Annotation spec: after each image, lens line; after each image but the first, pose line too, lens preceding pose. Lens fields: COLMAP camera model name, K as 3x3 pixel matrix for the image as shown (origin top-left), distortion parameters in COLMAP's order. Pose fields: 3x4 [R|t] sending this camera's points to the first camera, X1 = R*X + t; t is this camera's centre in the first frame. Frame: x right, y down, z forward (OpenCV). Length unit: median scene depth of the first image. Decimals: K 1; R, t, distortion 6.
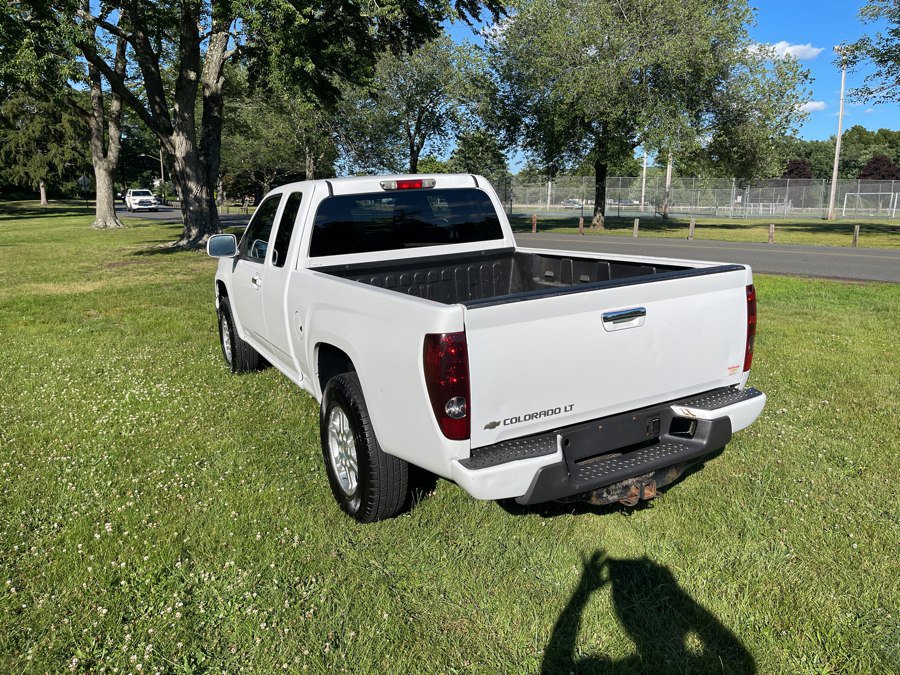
lens RADIAL K [[678.6, 0, 453.7], [0, 678.6, 327.4], [0, 0, 1]] dist [0.066458, -0.076758]
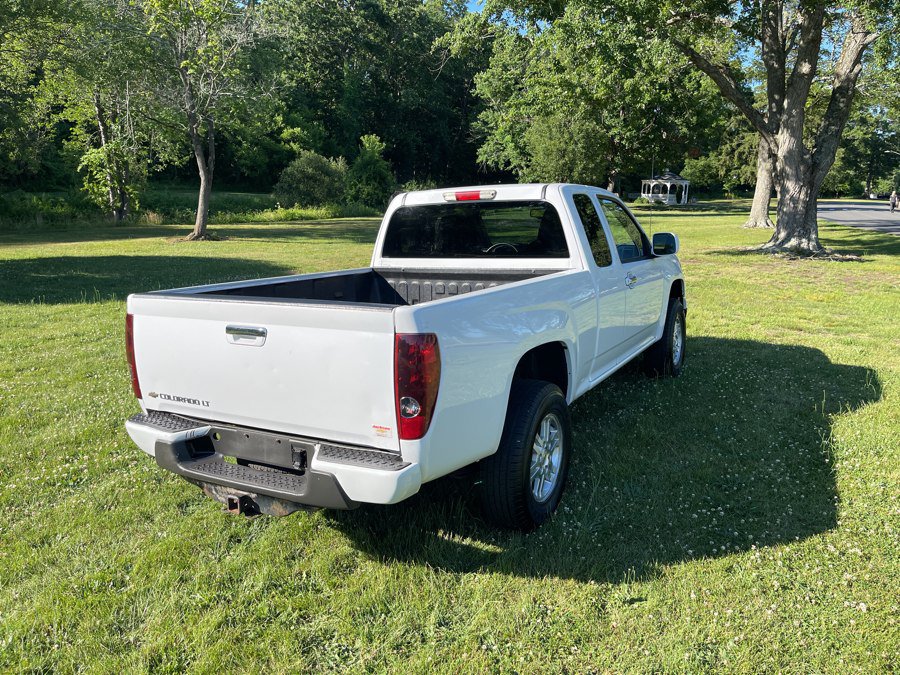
lens RADIAL K [[679.8, 0, 444.3], [0, 679.8, 340.5], [0, 0, 1]] dist [0.064235, -0.087420]
pose [[0.542736, 0.186031, -0.819042, 0.723091], [-0.168600, 0.979444, 0.110741, -0.097363], [0.822807, 0.077987, 0.562944, 0.385150]]
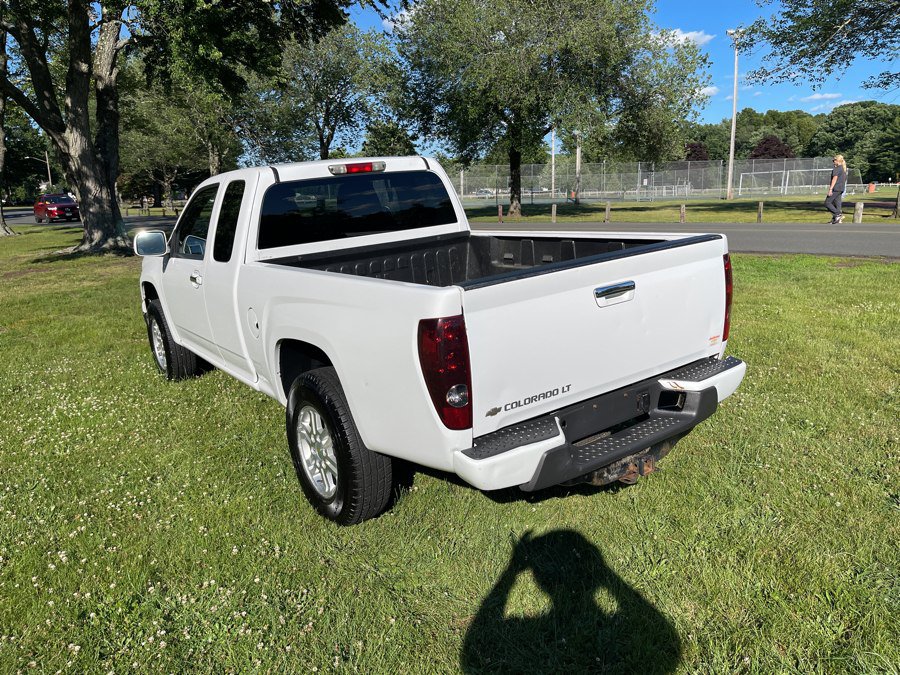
lens RADIAL K [[679.3, 0, 450.0], [0, 679.3, 337.5], [0, 0, 1]] dist [0.077932, -0.103978]
pose [[0.991929, -0.060364, 0.111507, -0.055387], [0.057591, 0.997950, 0.027928, 0.005359], [-0.112964, -0.021281, 0.993371, 0.033080]]
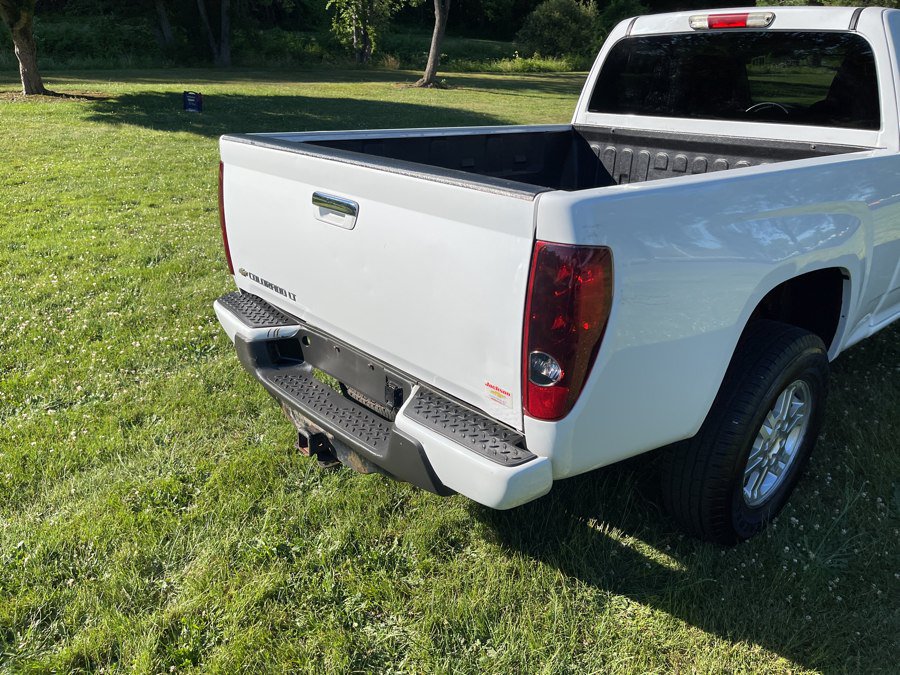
lens RADIAL K [[680.9, 0, 455.1], [0, 680.9, 341.7], [0, 0, 1]] dist [0.062461, -0.090098]
pose [[0.245459, 0.406526, -0.880049, 0.544548], [-0.227859, 0.906583, 0.355230, -0.095614], [0.942247, 0.113333, 0.315159, 0.525985]]
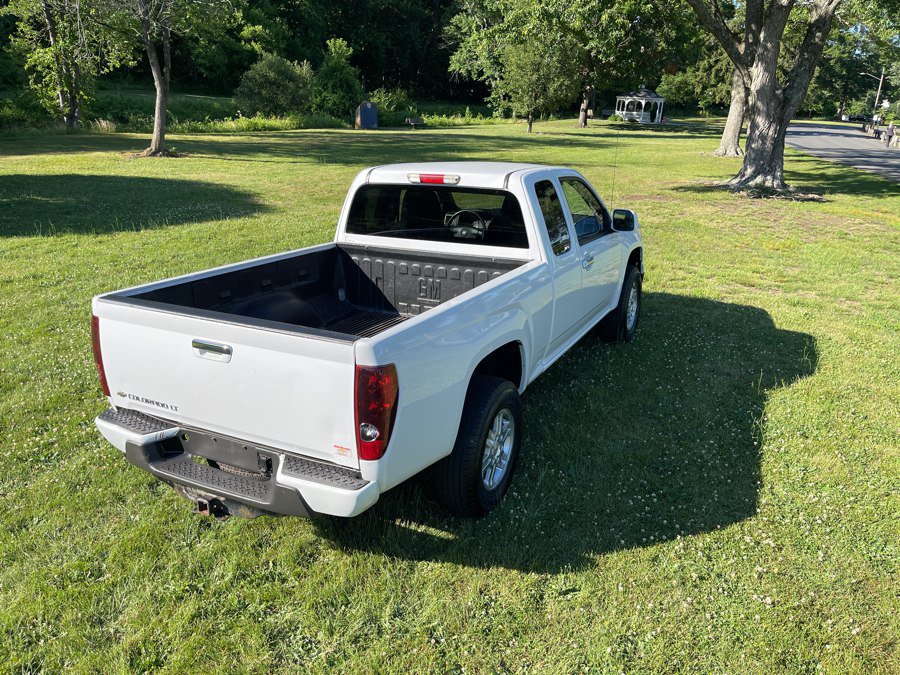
lens RADIAL K [[679.8, 0, 444.3], [0, 679.8, 340.5], [0, 0, 1]] dist [0.064235, -0.087420]
pose [[0.576088, 0.297939, -0.761154, 0.731555], [-0.196556, 0.954373, 0.224806, -0.196041], [0.793403, 0.020101, 0.608364, 0.367199]]
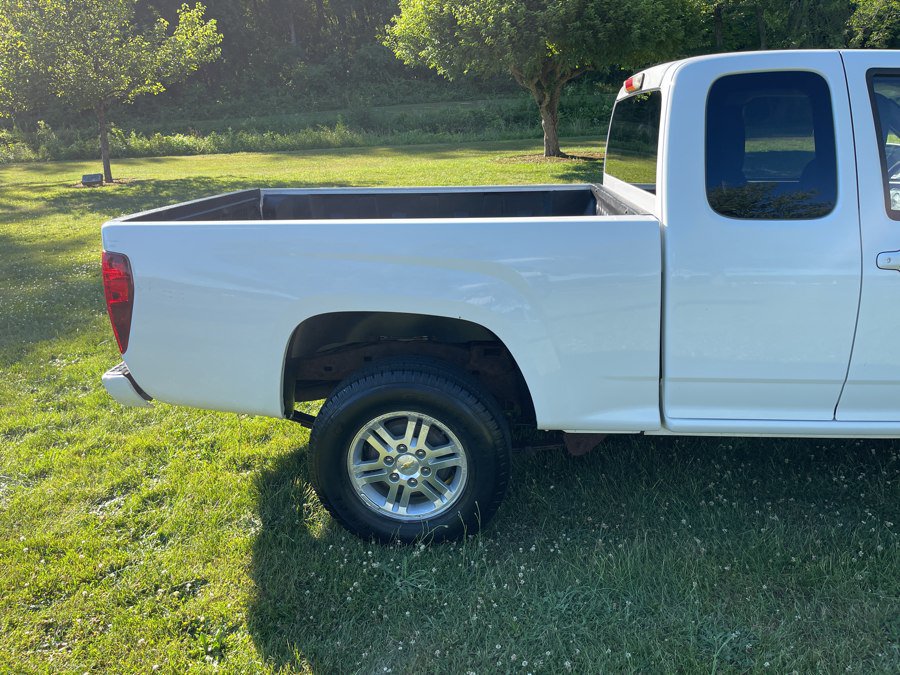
lens RADIAL K [[679.8, 0, 444.3], [0, 679.8, 340.5], [0, 0, 1]] dist [0.064235, -0.087420]
pose [[-0.534891, 0.309919, -0.786029, 0.579496], [-0.112964, 0.895716, 0.430038, -0.231564], [0.837336, 0.318816, -0.444100, 1.117146]]
